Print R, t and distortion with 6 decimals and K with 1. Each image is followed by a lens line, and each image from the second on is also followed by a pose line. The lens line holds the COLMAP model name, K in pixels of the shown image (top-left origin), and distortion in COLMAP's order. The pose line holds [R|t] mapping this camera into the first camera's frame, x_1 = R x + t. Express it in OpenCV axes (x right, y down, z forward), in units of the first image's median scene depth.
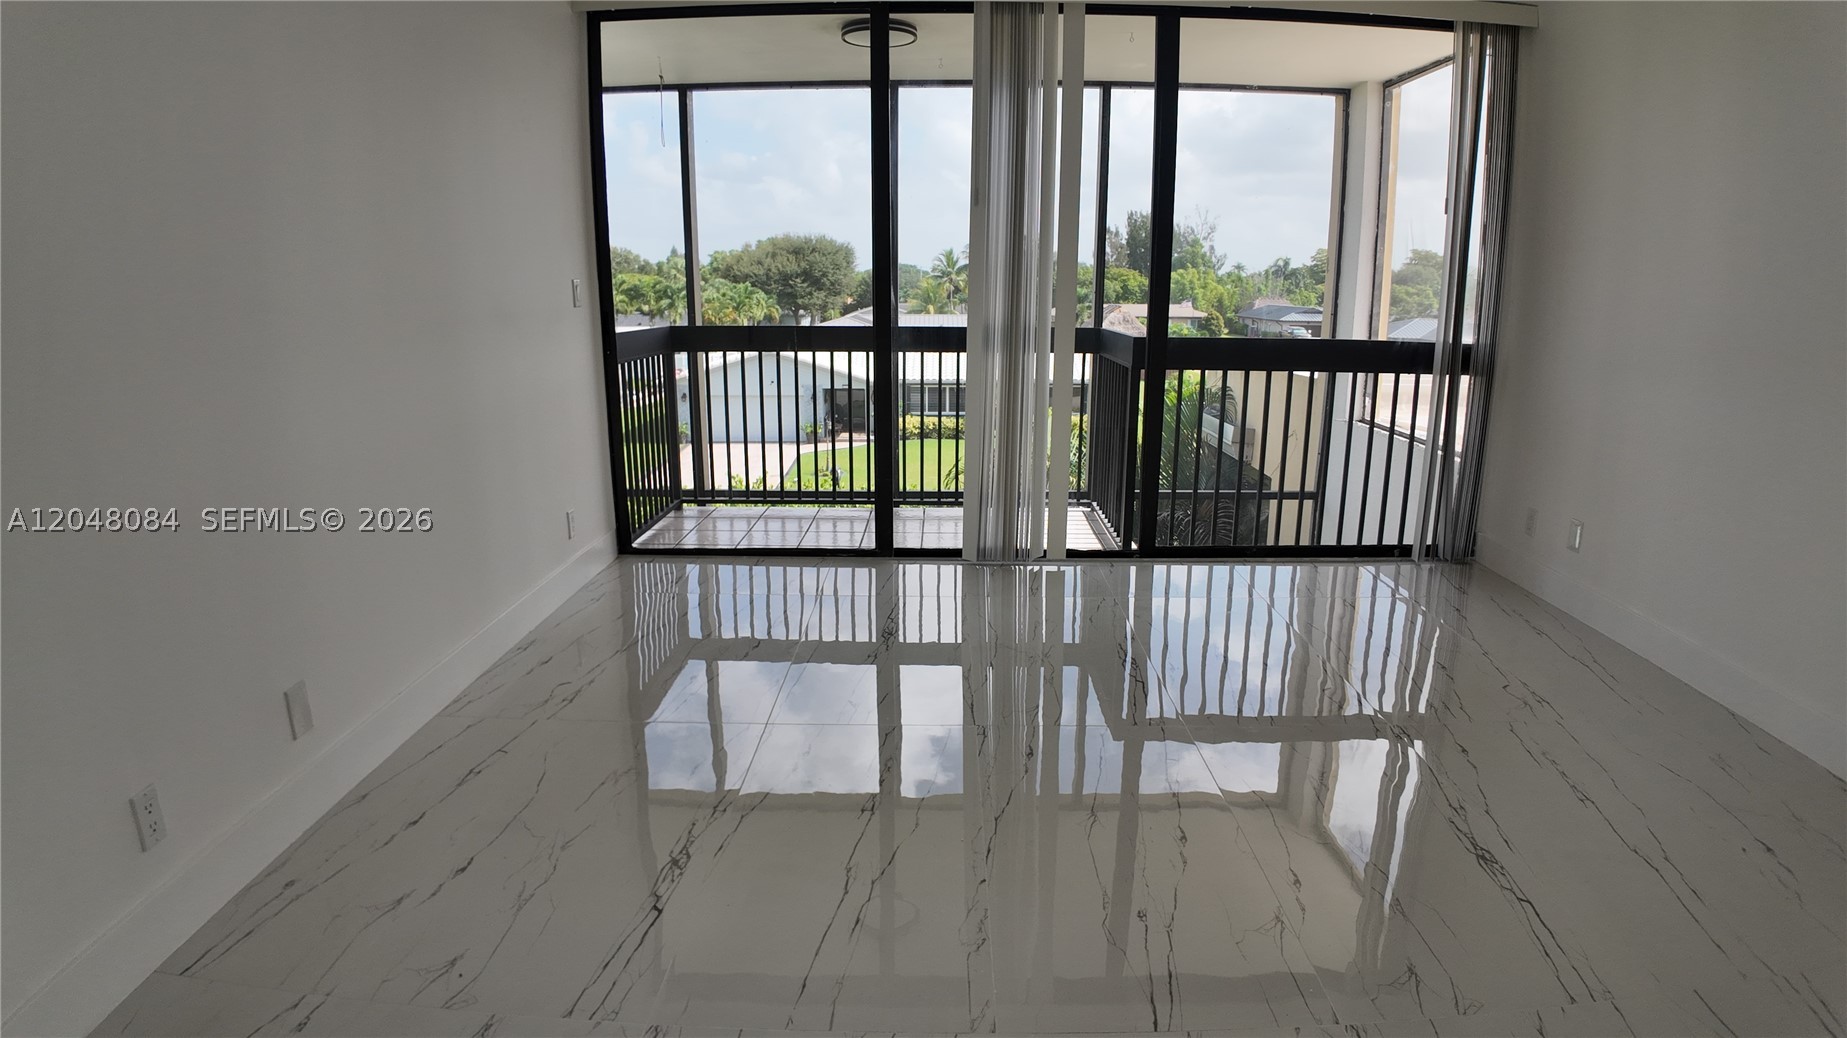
lens RADIAL K [[978.1, 0, 929.7], [0, 978.1, 514.4], [0, 0, 1]] dist [-0.073117, -0.034617]
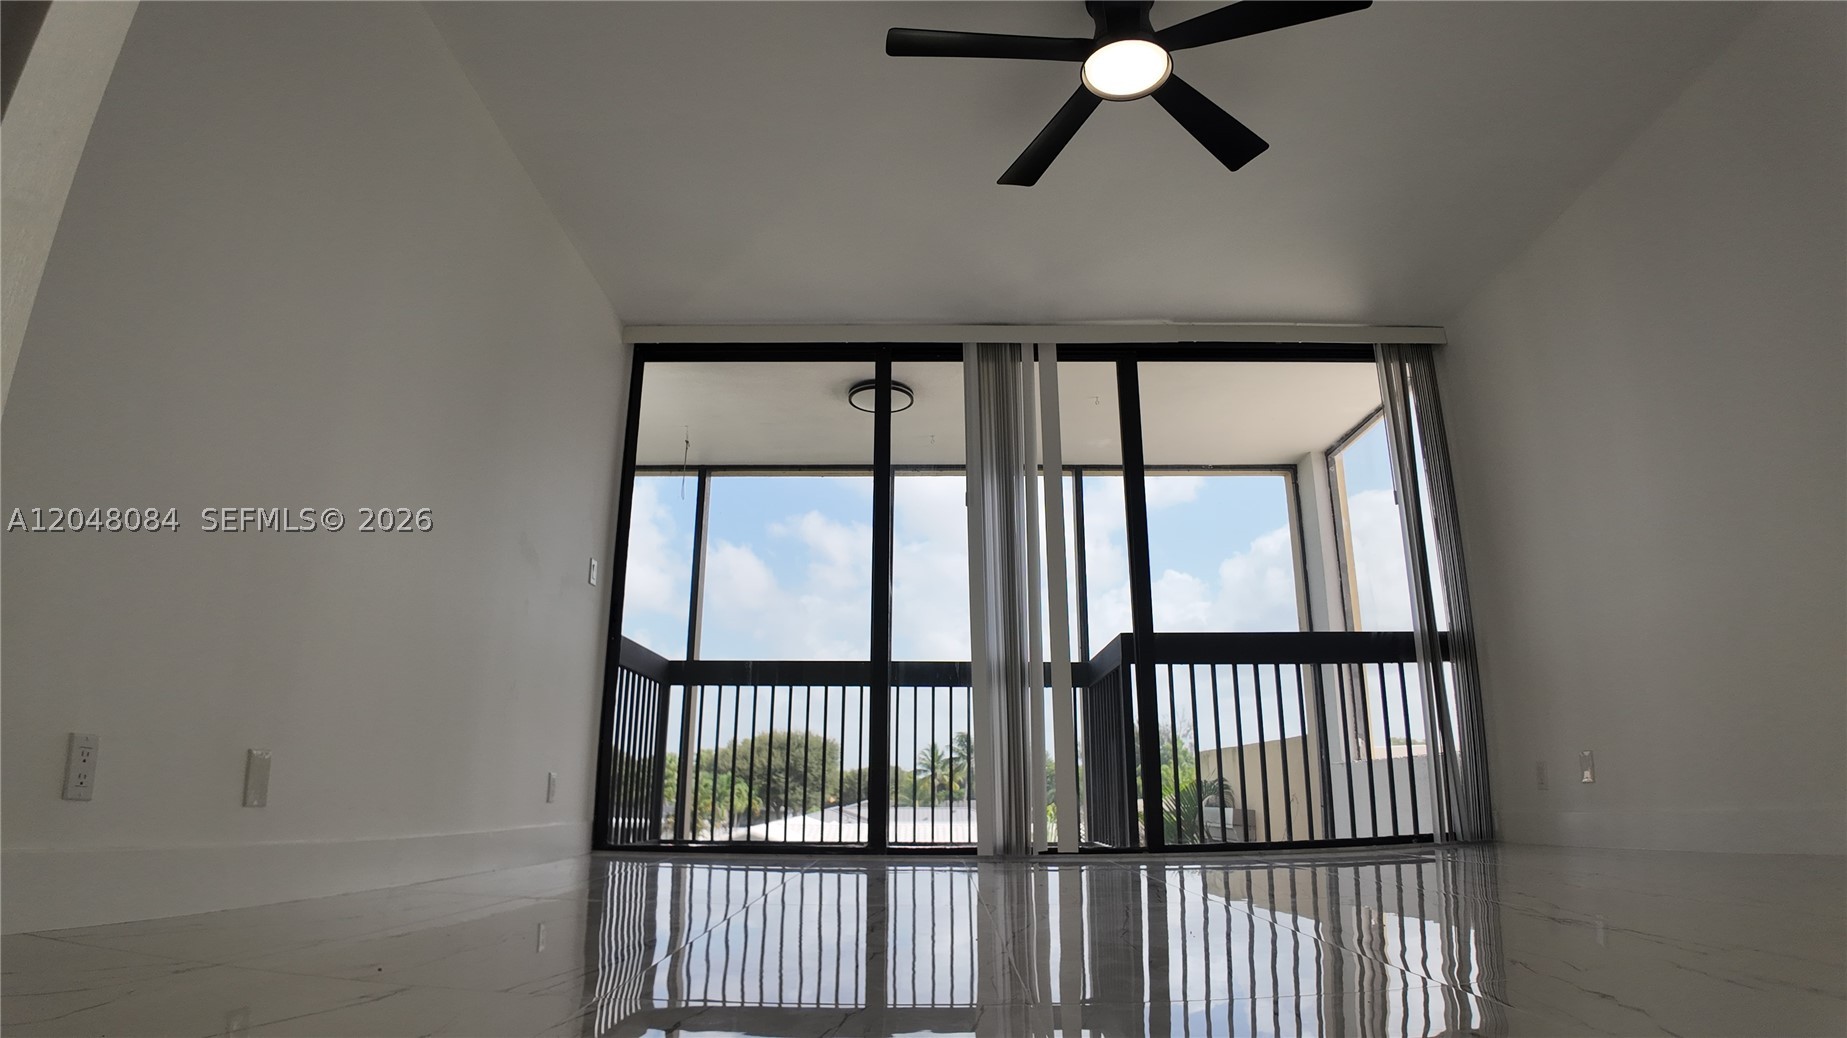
lens RADIAL K [[981.9, 0, 923.5], [0, 981.9, 519.0], [0, 0, 1]] dist [-0.084732, -0.018325]
pose [[0.999965, 0.006189, 0.005548, -0.007337], [-0.002734, 0.875310, -0.483554, 0.208379], [-0.007849, 0.483522, 0.875297, 0.028399]]
